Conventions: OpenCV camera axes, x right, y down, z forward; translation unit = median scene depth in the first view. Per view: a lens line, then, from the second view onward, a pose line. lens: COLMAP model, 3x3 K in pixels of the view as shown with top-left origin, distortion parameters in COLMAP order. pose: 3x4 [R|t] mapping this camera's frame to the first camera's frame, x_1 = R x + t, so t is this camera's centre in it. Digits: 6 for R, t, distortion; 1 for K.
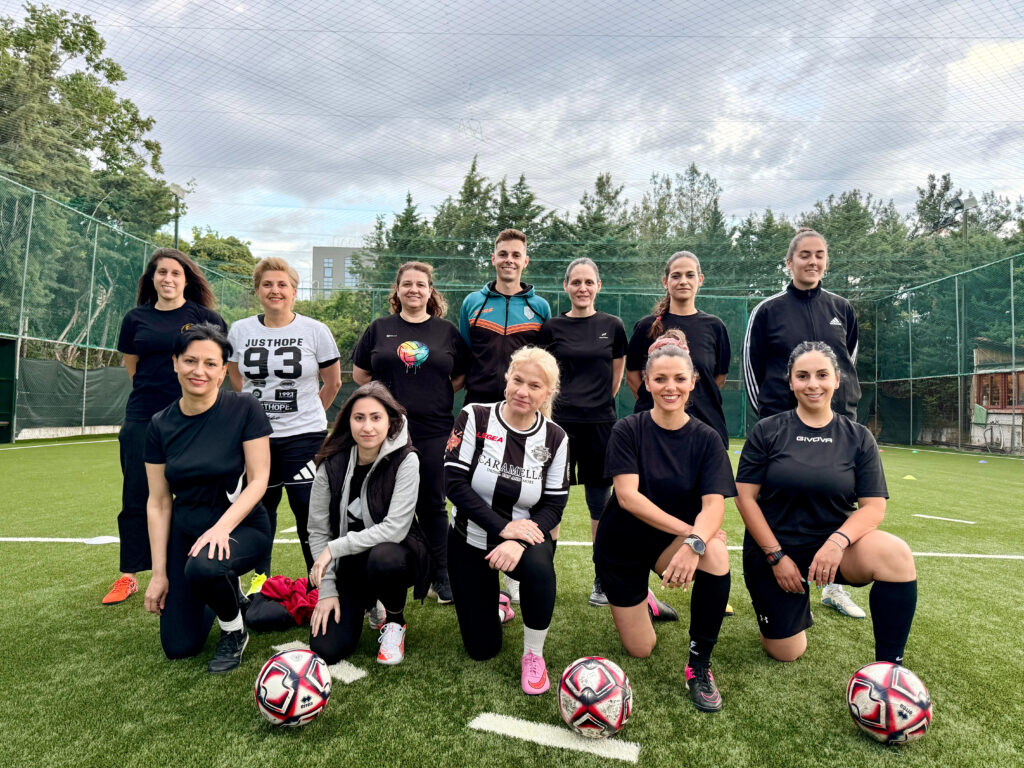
lens RADIAL K [[725.8, 0, 517.7], [0, 725.8, 377.8], [0, 0, 1]] dist [0.060139, -0.071131]
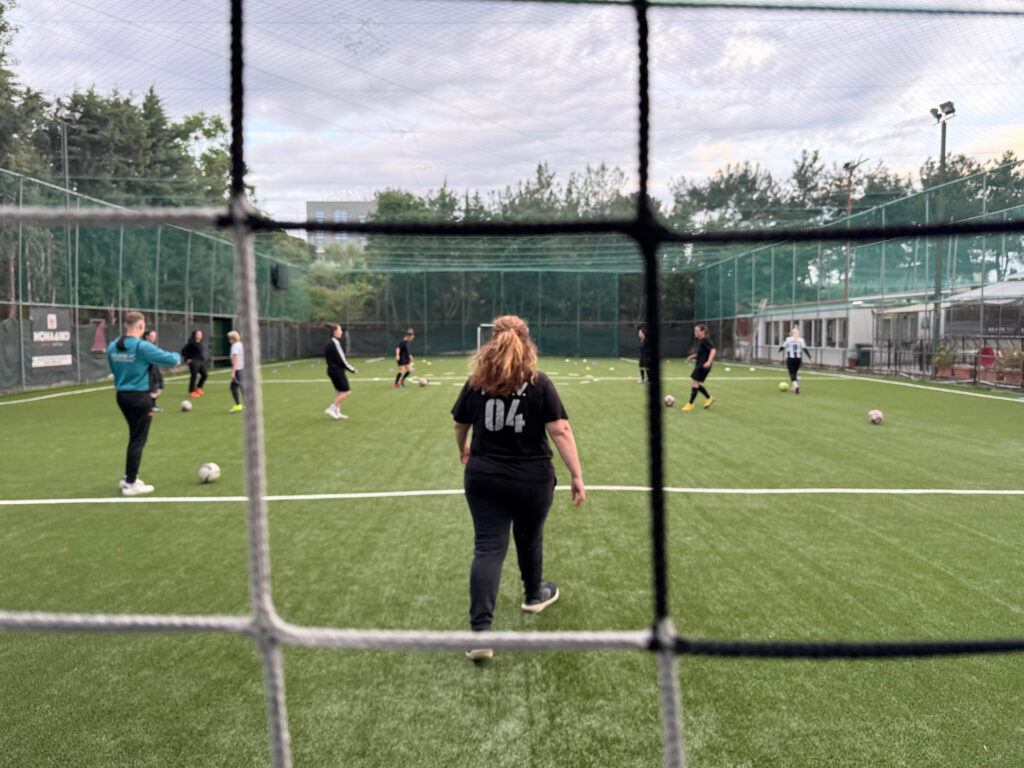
lens RADIAL K [[725.8, 0, 499.7], [0, 725.8, 406.5], [0, 0, 1]] dist [0.060139, -0.071131]
pose [[0.999650, -0.023191, 0.012761, 0.022098], [0.021145, 0.989626, 0.142101, -0.042963], [-0.015924, -0.141781, 0.989770, -0.584004]]
